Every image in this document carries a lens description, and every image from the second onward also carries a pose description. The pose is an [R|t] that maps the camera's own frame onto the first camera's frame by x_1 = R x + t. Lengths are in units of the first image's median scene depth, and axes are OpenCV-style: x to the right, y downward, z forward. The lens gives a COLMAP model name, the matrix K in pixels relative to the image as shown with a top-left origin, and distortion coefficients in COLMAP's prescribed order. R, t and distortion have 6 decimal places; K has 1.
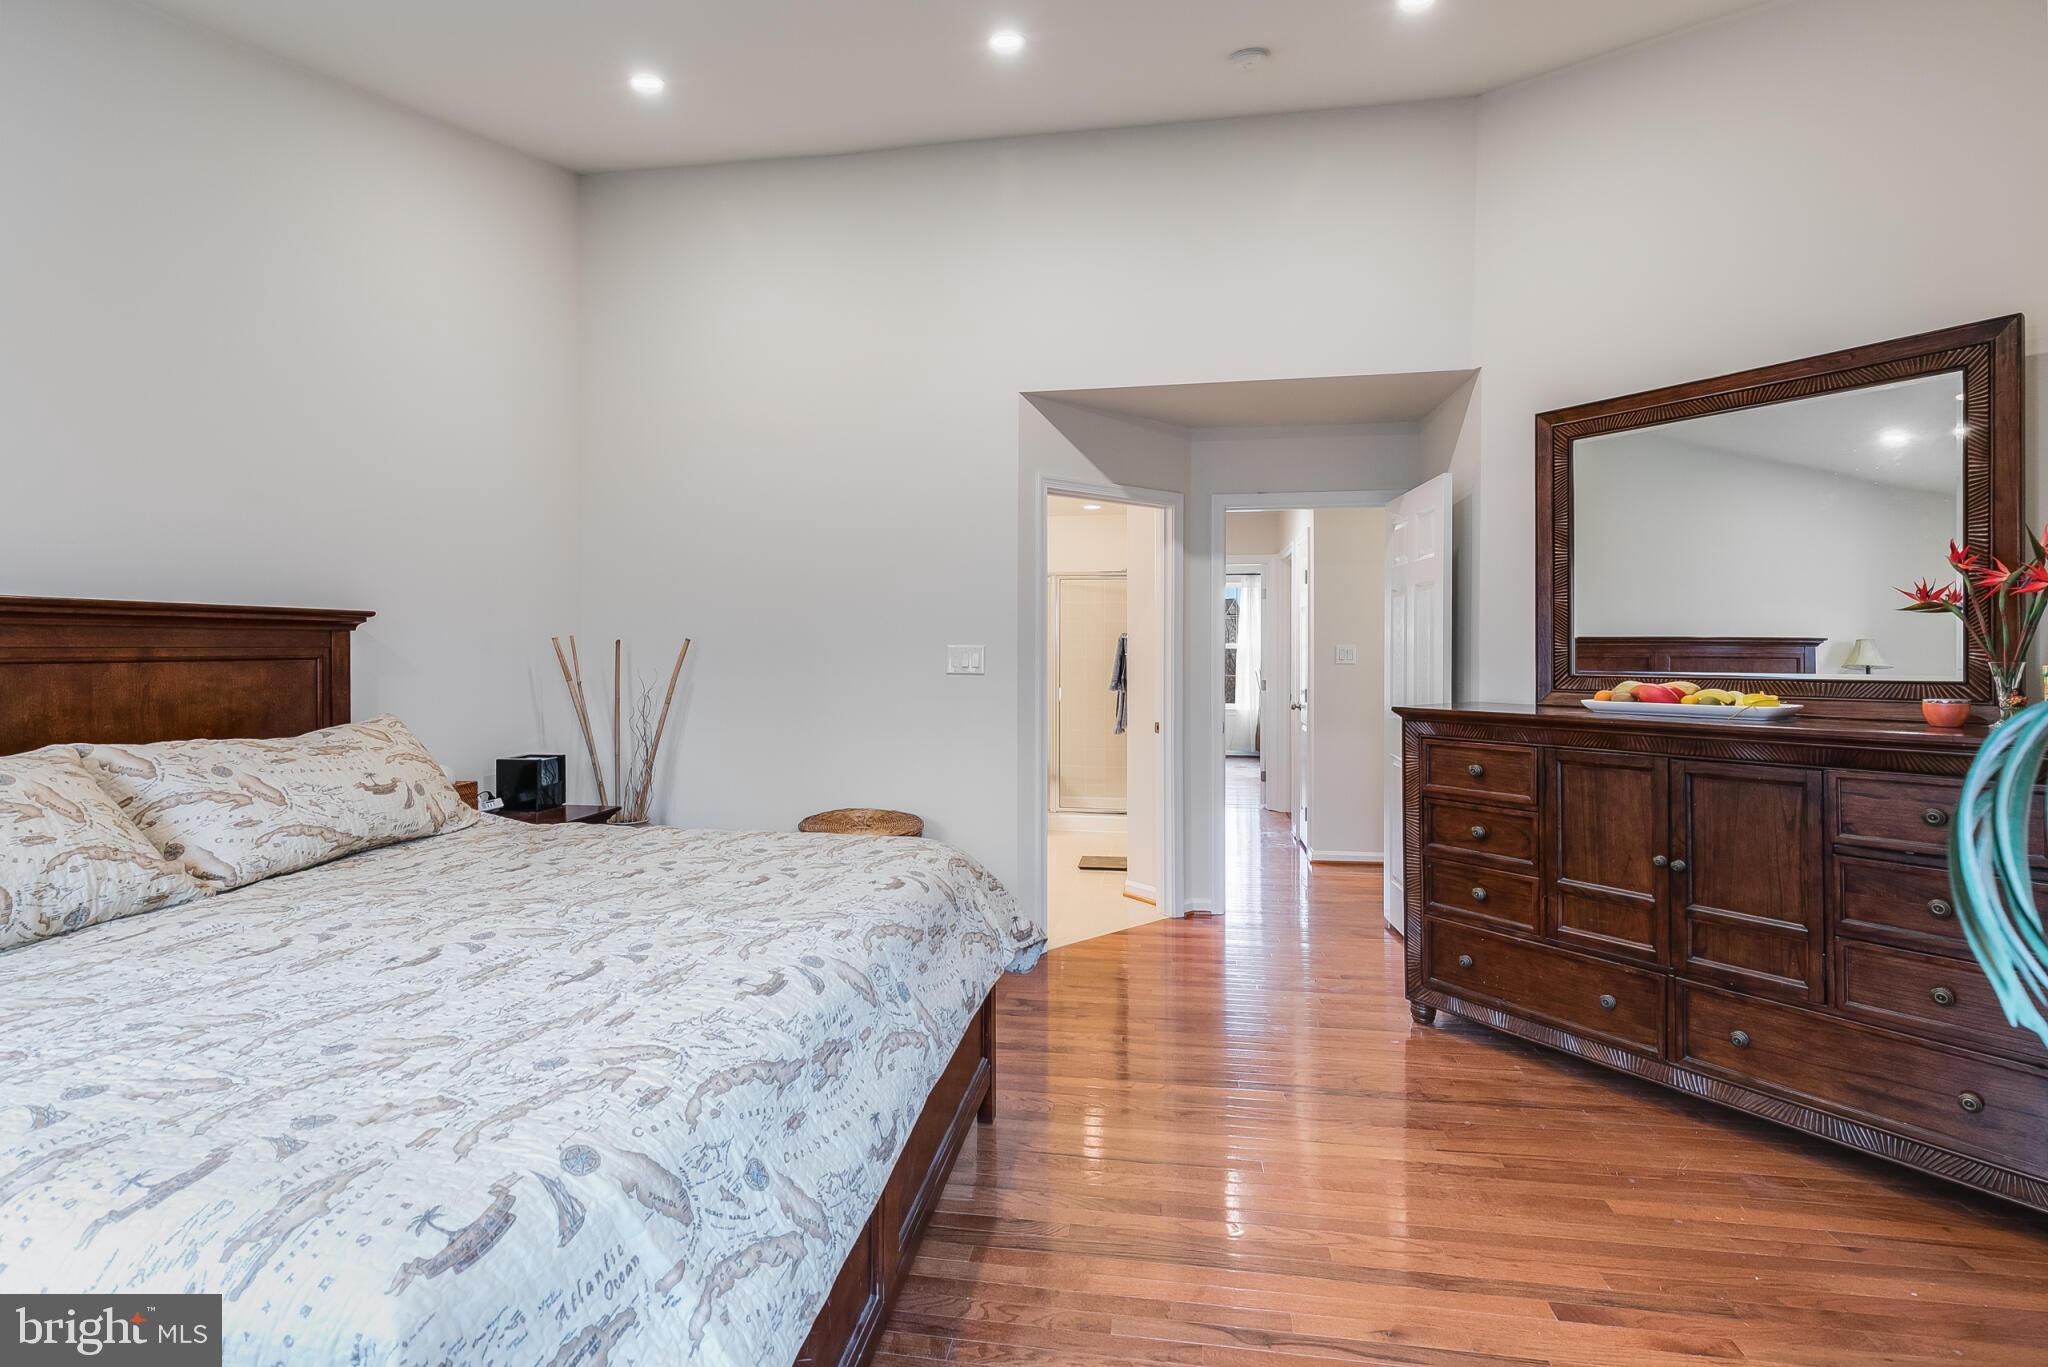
lens RADIAL K [[924.4, 0, 1020.0], [0, 924.4, 689.5], [0, 0, 1]] dist [0.007700, -0.001052]
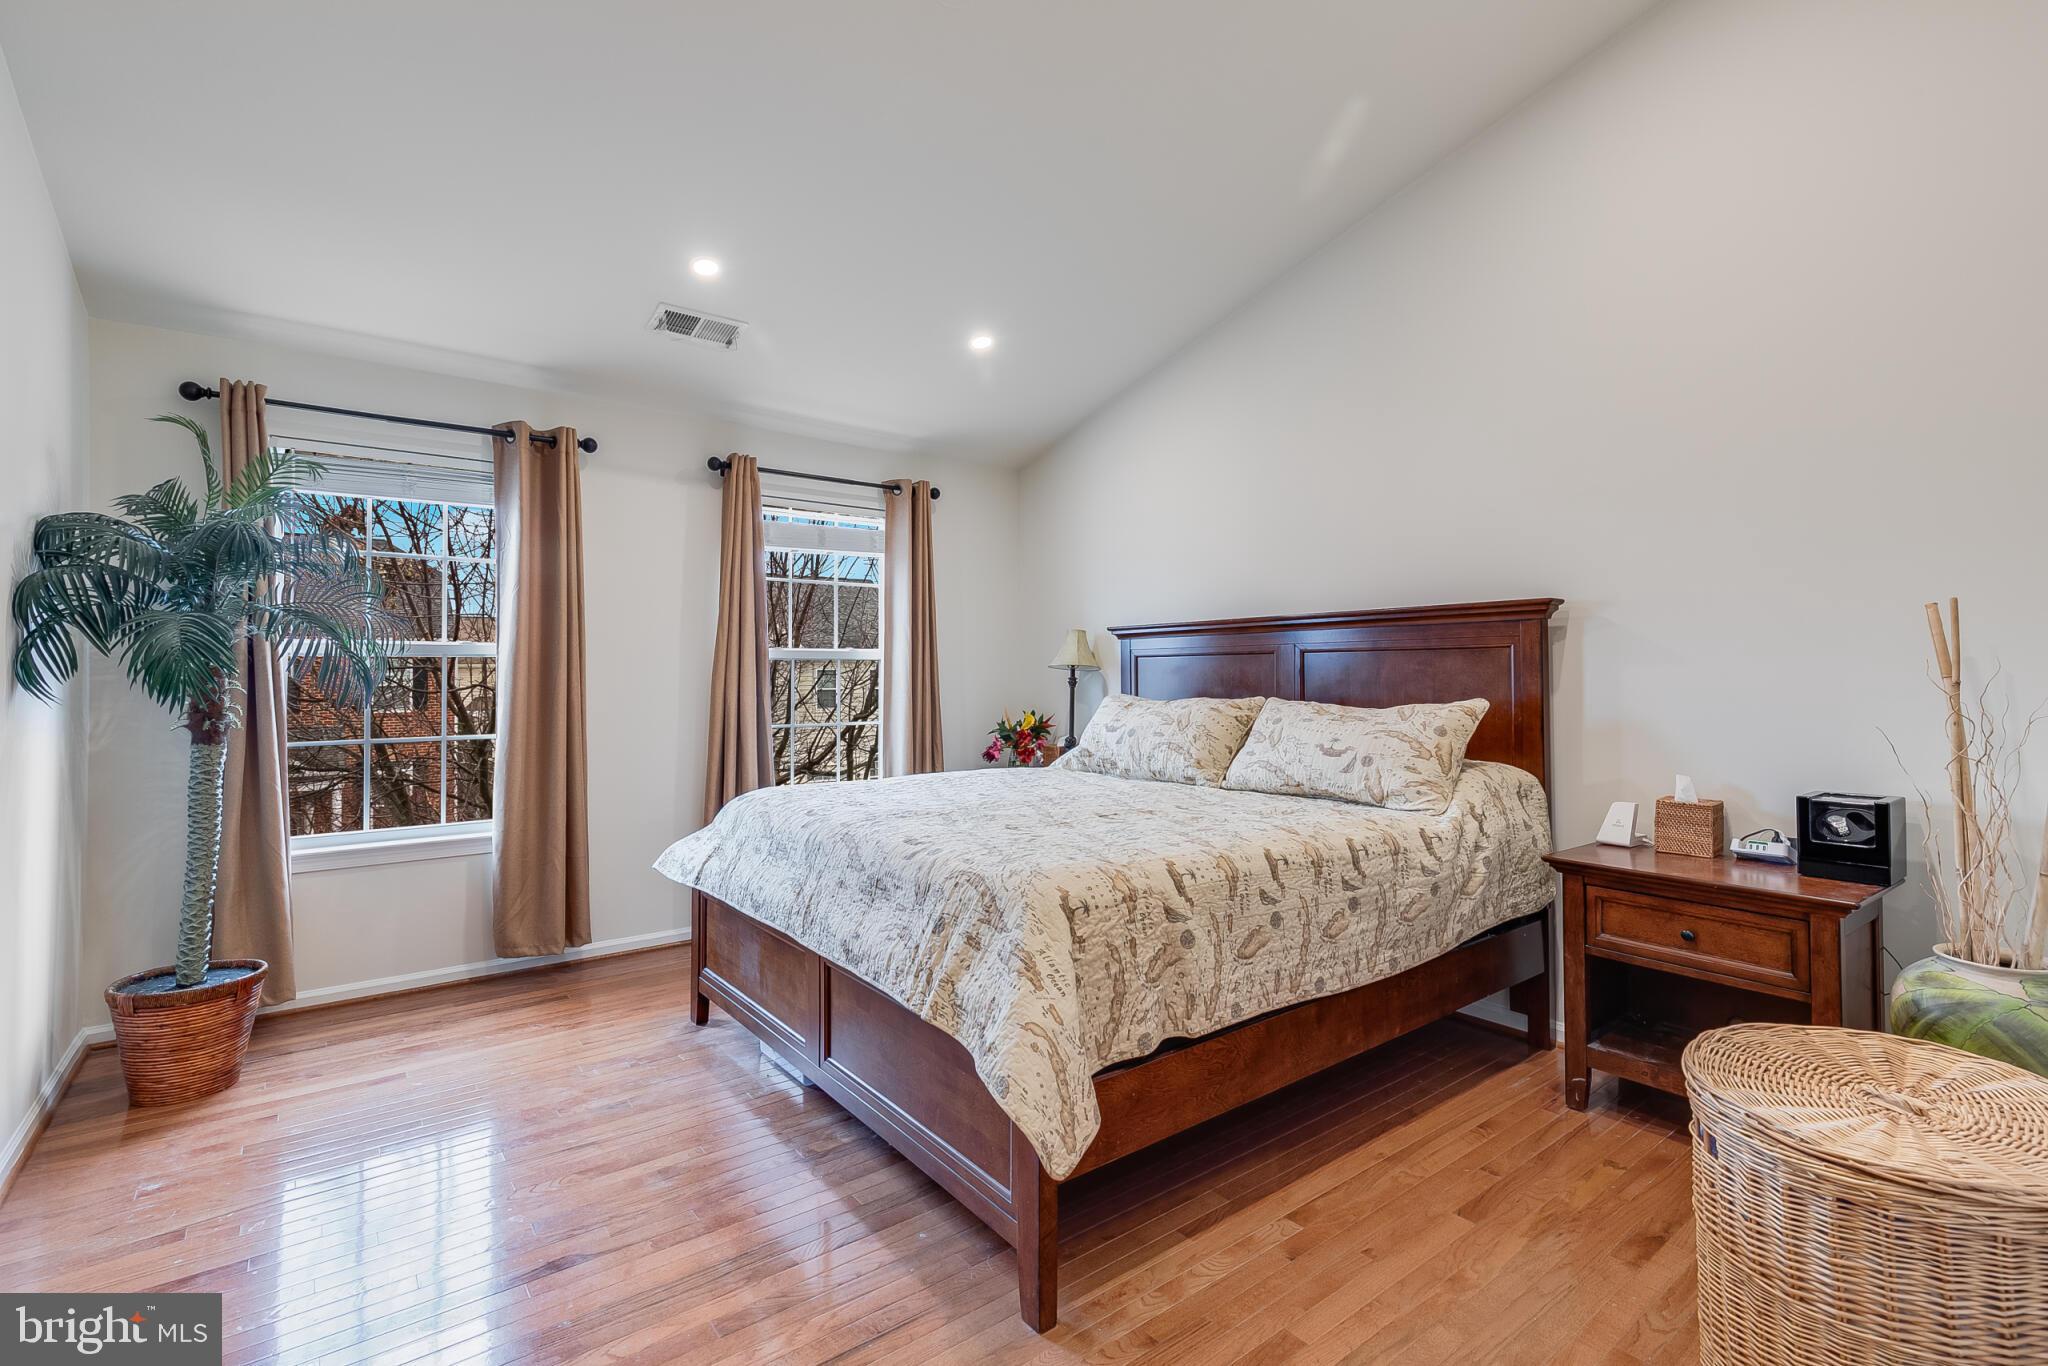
lens RADIAL K [[924.4, 0, 1020.0], [0, 924.4, 689.0], [0, 0, 1]] dist [0.007700, -0.001052]
pose [[-0.687850, 0.011418, -0.725763, 0.474501], [-0.029078, 0.998640, 0.043270, -0.016792], [0.725270, 0.050867, -0.686583, 1.505145]]
